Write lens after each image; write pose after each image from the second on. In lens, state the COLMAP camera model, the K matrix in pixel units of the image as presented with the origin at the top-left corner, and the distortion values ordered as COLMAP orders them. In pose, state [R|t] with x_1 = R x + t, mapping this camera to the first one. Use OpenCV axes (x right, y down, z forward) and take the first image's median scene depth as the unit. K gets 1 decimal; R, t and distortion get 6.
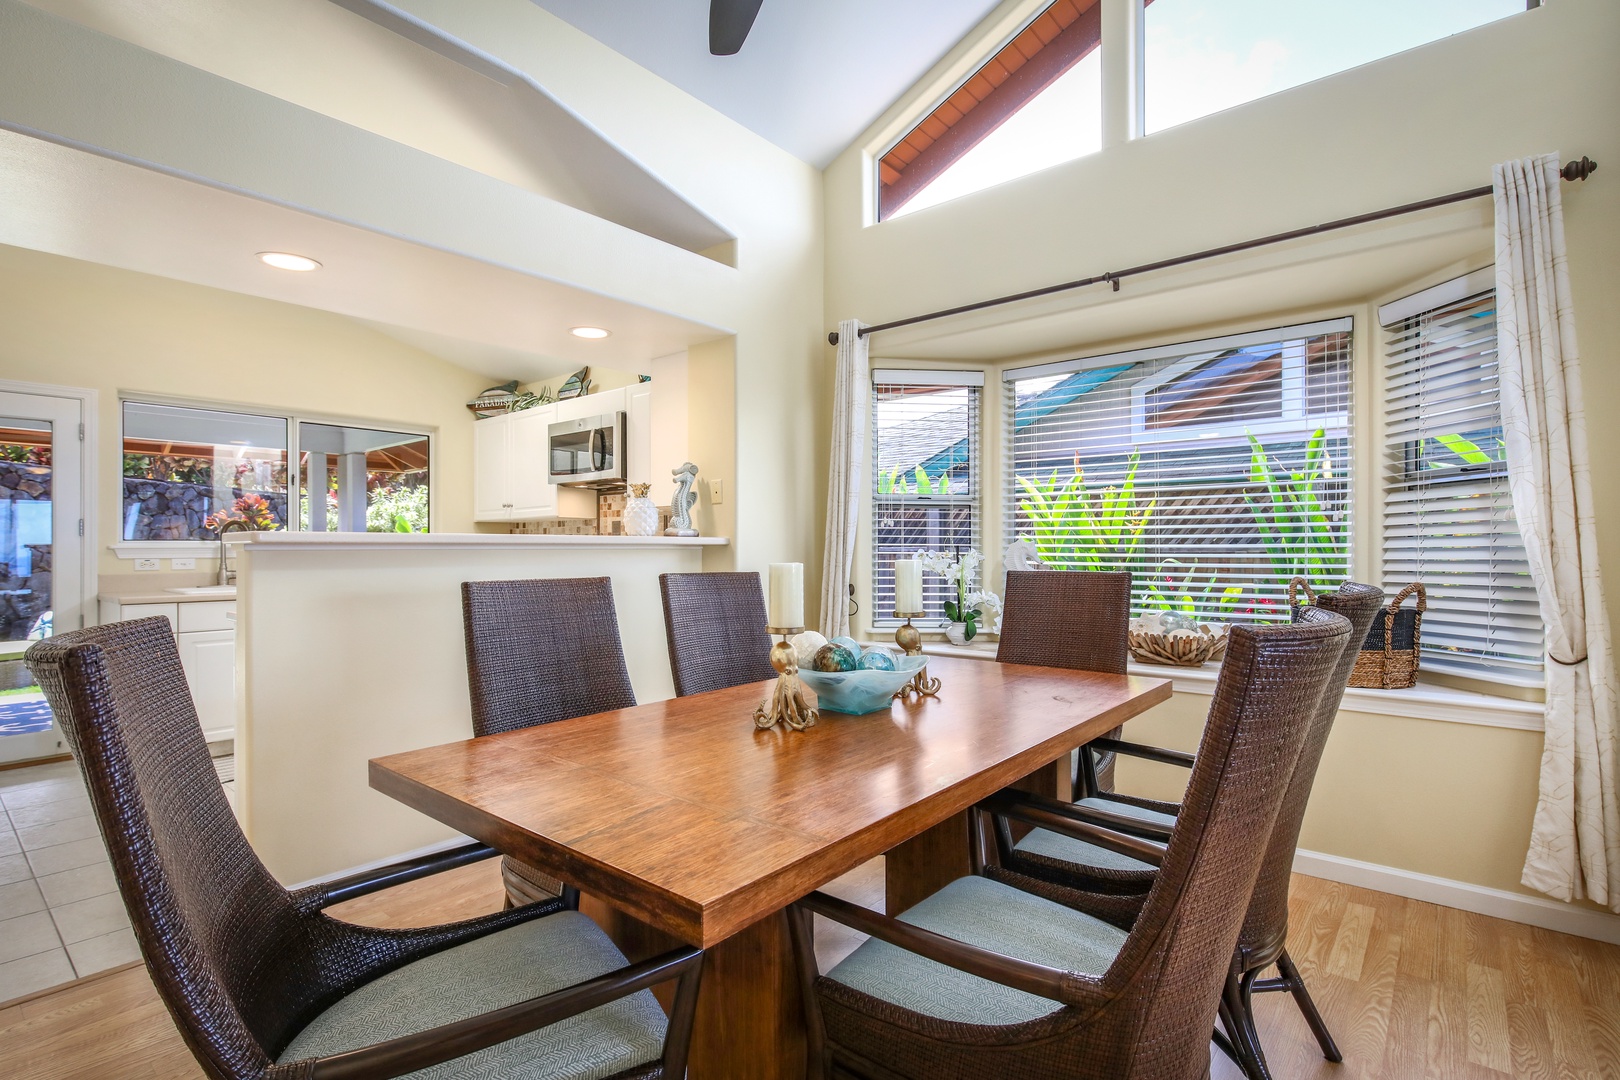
lens RADIAL K [[771.2, 0, 814.3], [0, 771.2, 553.8], [0, 0, 1]] dist [0.001461, 0.000294]
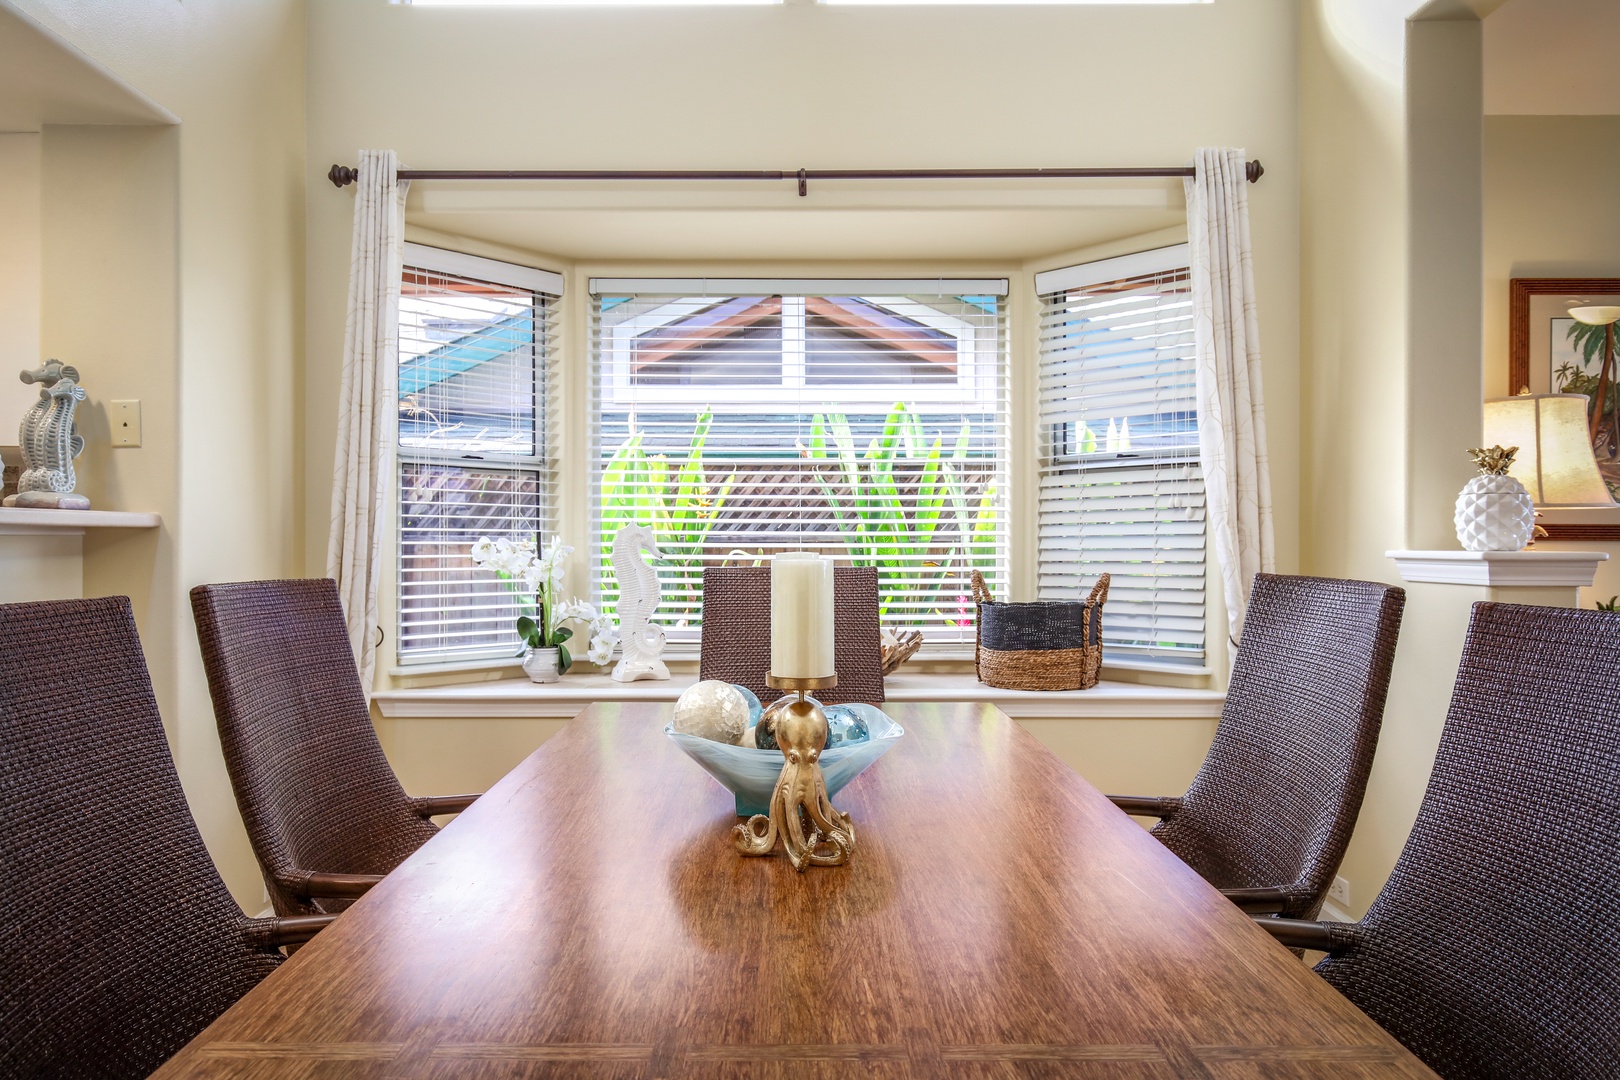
lens RADIAL K [[1036.1, 0, 810.0], [0, 1036.1, 540.0], [0, 0, 1]] dist [0.014370, 0.000971]
pose [[0.773055, -0.000427, 0.634339, -0.191307], [0.002456, 0.999994, -0.002320, -0.000853], [-0.634334, 0.003352, 0.773052, 0.162341]]
